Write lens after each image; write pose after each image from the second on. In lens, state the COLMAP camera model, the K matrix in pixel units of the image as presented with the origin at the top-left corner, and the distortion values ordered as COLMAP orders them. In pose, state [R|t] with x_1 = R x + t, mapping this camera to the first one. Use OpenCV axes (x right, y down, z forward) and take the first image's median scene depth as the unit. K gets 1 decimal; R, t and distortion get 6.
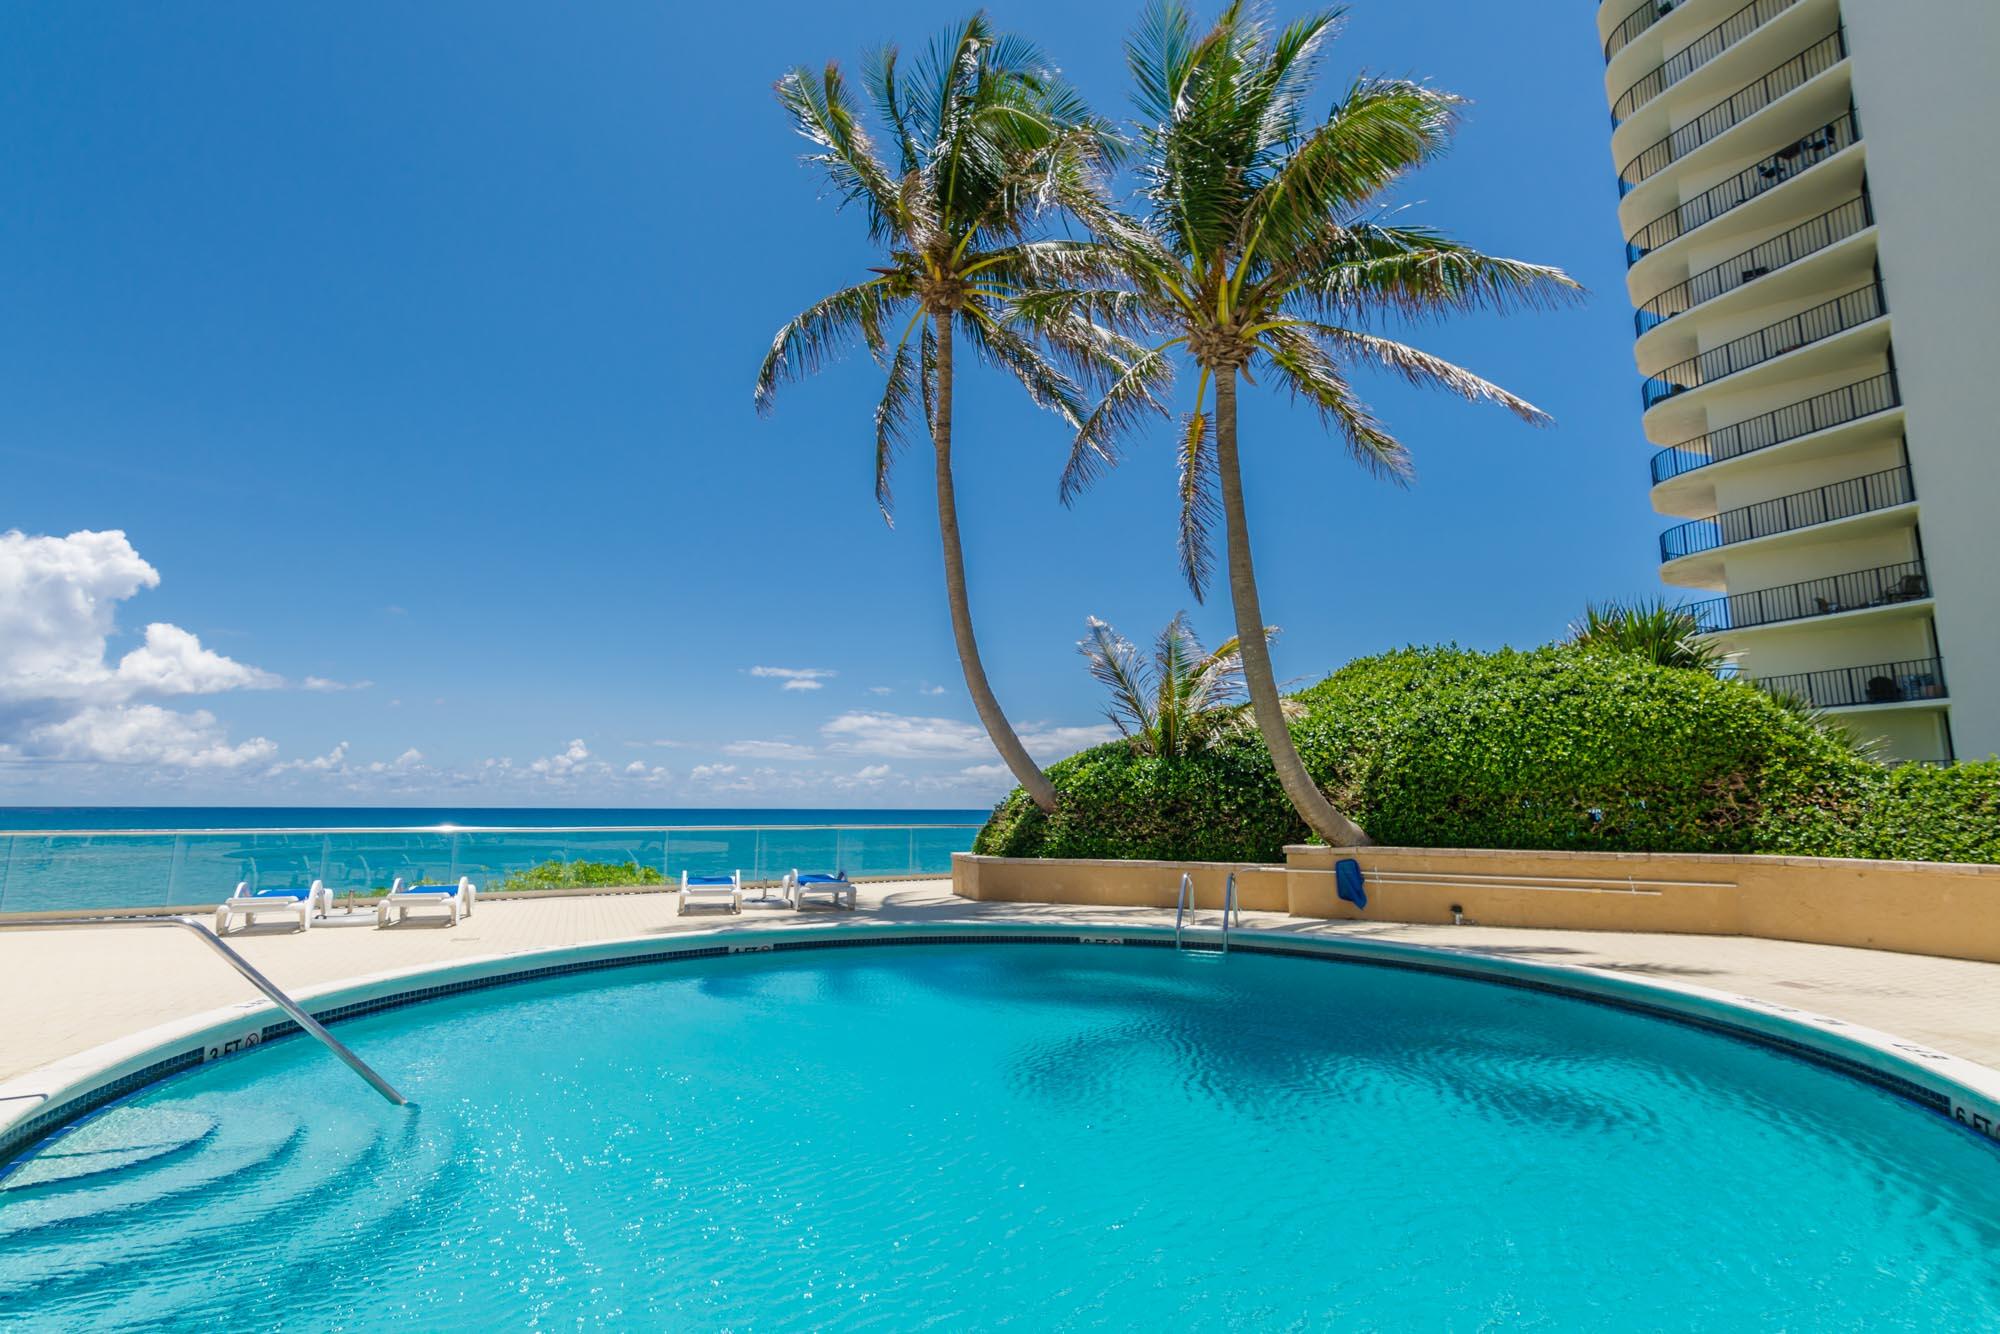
lens RADIAL K [[976.6, 0, 1004.1], [0, 976.6, 643.6], [0, 0, 1]] dist [0.001730, 0.000335]
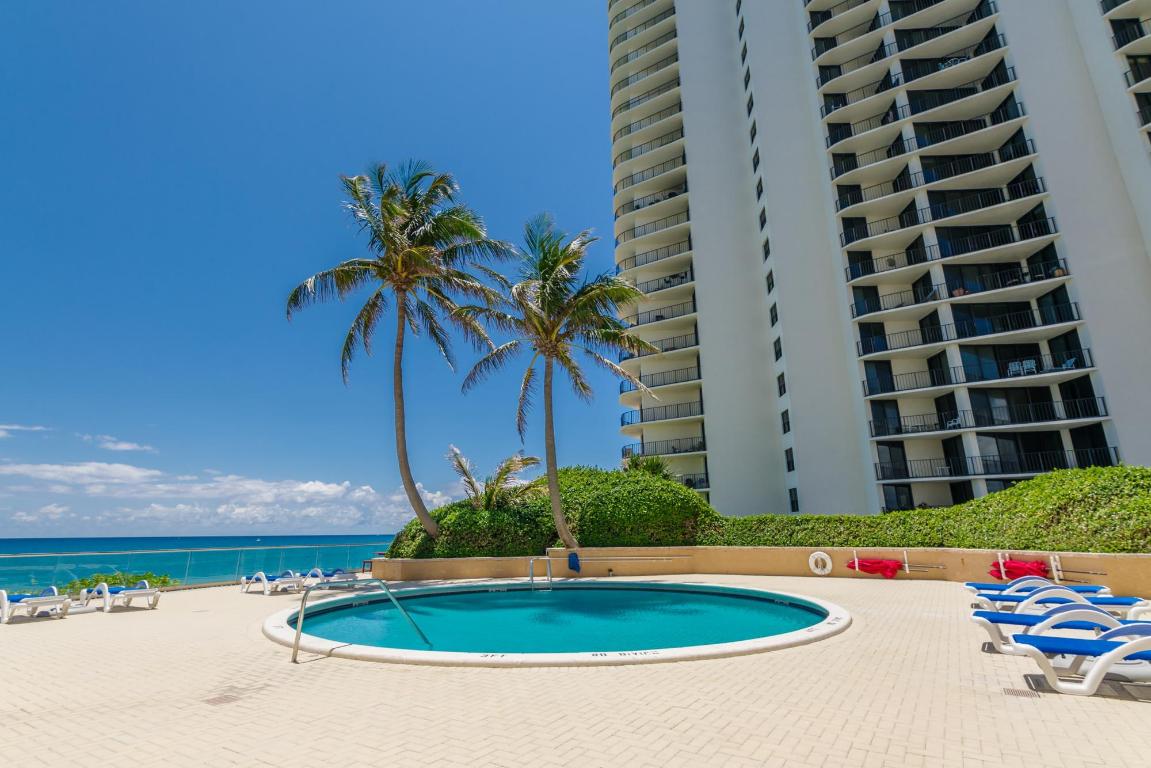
lens RADIAL K [[562.1, 0, 577.9], [0, 562.1, 370.5], [0, 0, 1]] dist [0.001730, 0.000335]
pose [[0.828964, 0.143622, 0.540548, -0.458644], [-0.081100, 0.987120, -0.137903, -0.044164], [-0.553391, 0.070478, 0.829934, -0.237674]]
